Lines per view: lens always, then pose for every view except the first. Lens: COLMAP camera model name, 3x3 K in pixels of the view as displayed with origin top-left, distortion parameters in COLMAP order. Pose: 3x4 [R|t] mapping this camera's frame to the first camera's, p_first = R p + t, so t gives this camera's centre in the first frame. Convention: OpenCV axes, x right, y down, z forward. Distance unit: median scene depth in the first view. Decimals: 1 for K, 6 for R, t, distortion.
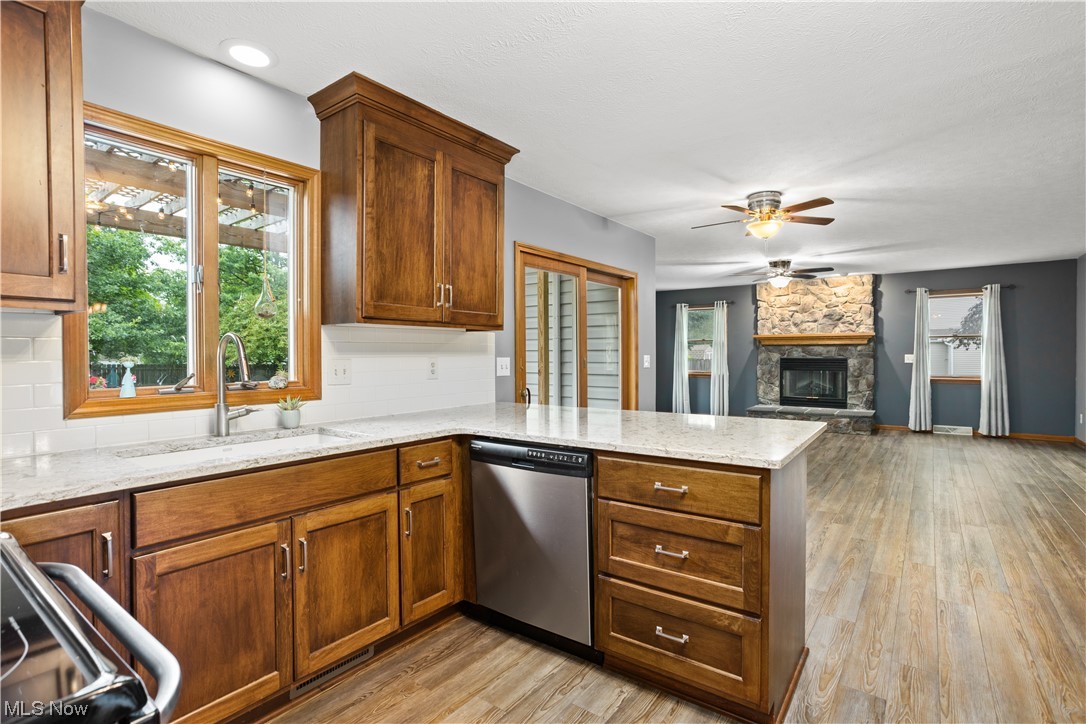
lens RADIAL K [[525.6, 0, 547.0], [0, 525.6, 360.1], [0, 0, 1]] dist [-0.041972, 0.023518]
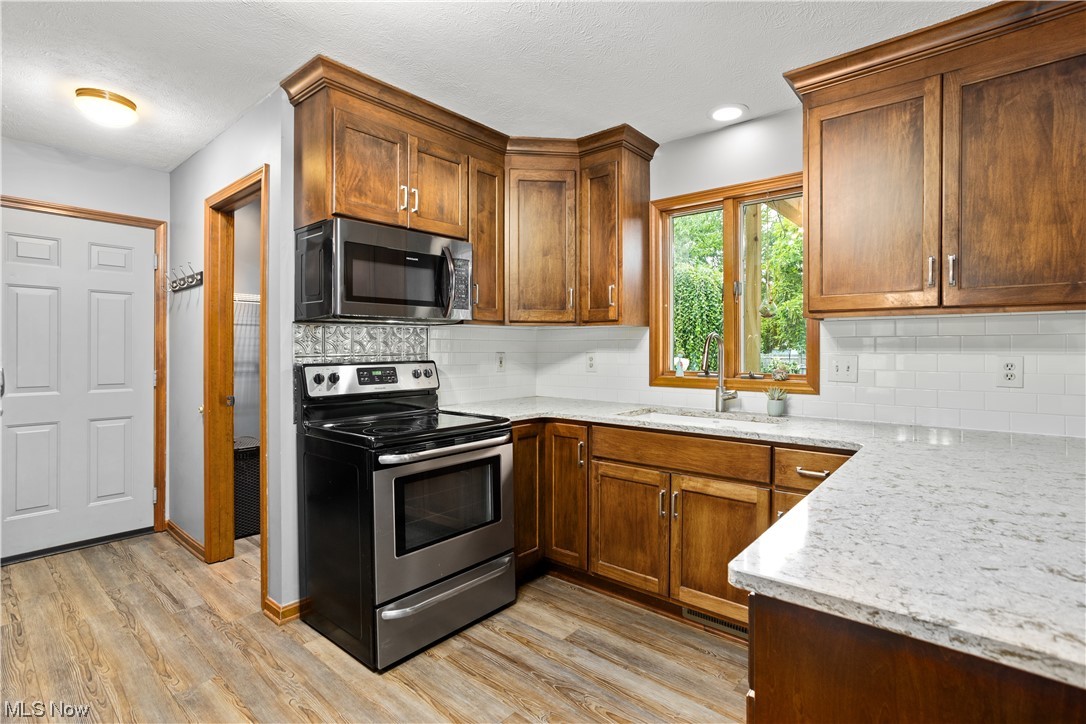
lens RADIAL K [[525.6, 0, 546.3], [0, 525.6, 350.7], [0, 0, 1]] dist [-0.041972, 0.023518]
pose [[-0.065949, 0.008617, -0.997786, 0.531155], [-0.014387, 0.999851, 0.009586, -0.010085], [0.997719, 0.014988, -0.065815, 0.475851]]
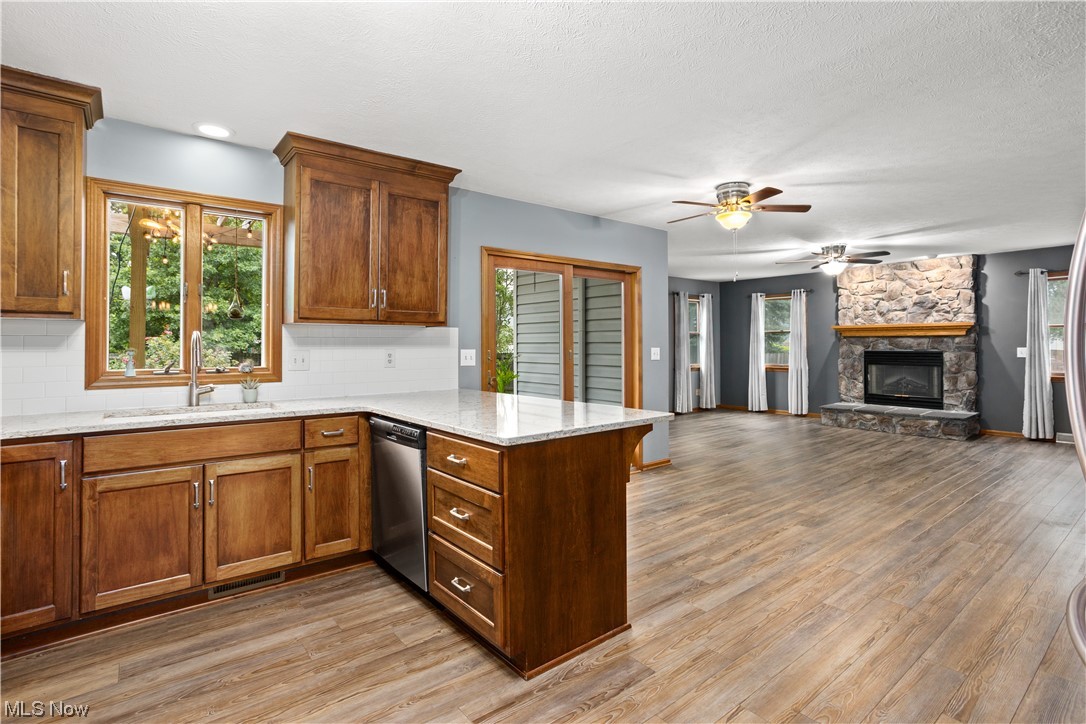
lens RADIAL K [[525.6, 0, 542.6], [0, 525.6, 341.0], [0, 0, 1]] dist [-0.041972, 0.023518]
pose [[0.964717, -0.001231, -0.263286, 0.465674], [-0.004235, 0.999787, -0.020193, -0.001647], [0.263255, 0.020596, 0.964507, -0.066252]]
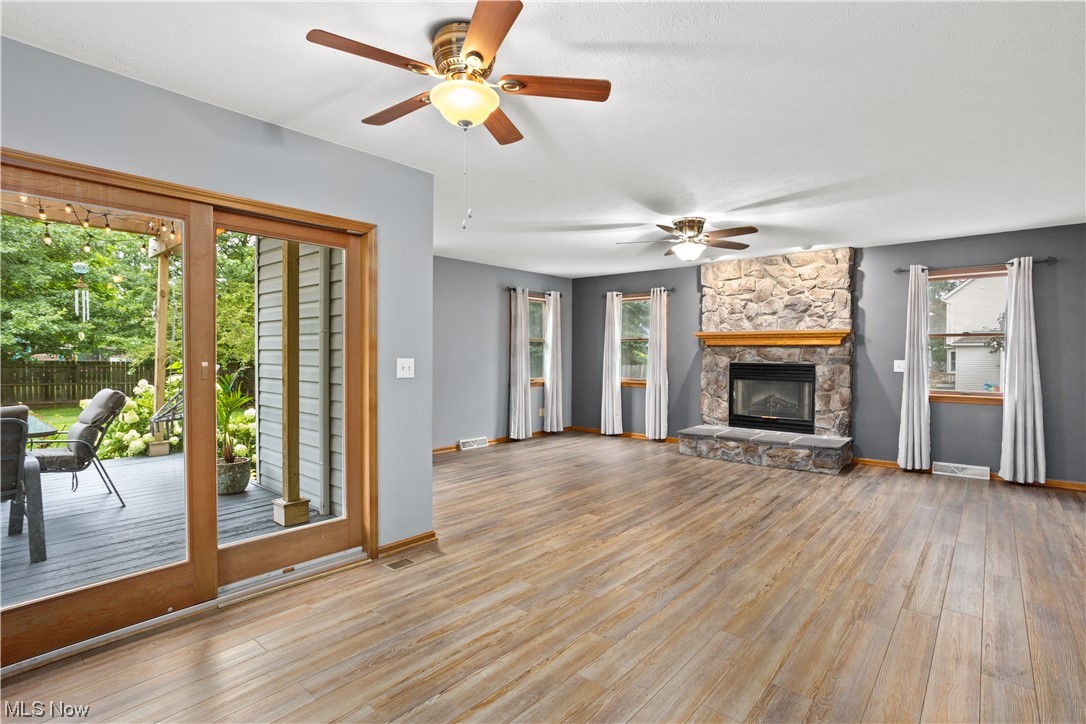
lens RADIAL K [[525.6, 0, 542.0], [0, 525.6, 361.4], [0, 0, 1]] dist [-0.041972, 0.023518]
pose [[0.997062, 0.009444, -0.076016, 0.754331], [-0.009340, 0.999955, 0.001724, -0.015664], [0.076028, -0.001009, 0.997105, 0.727013]]
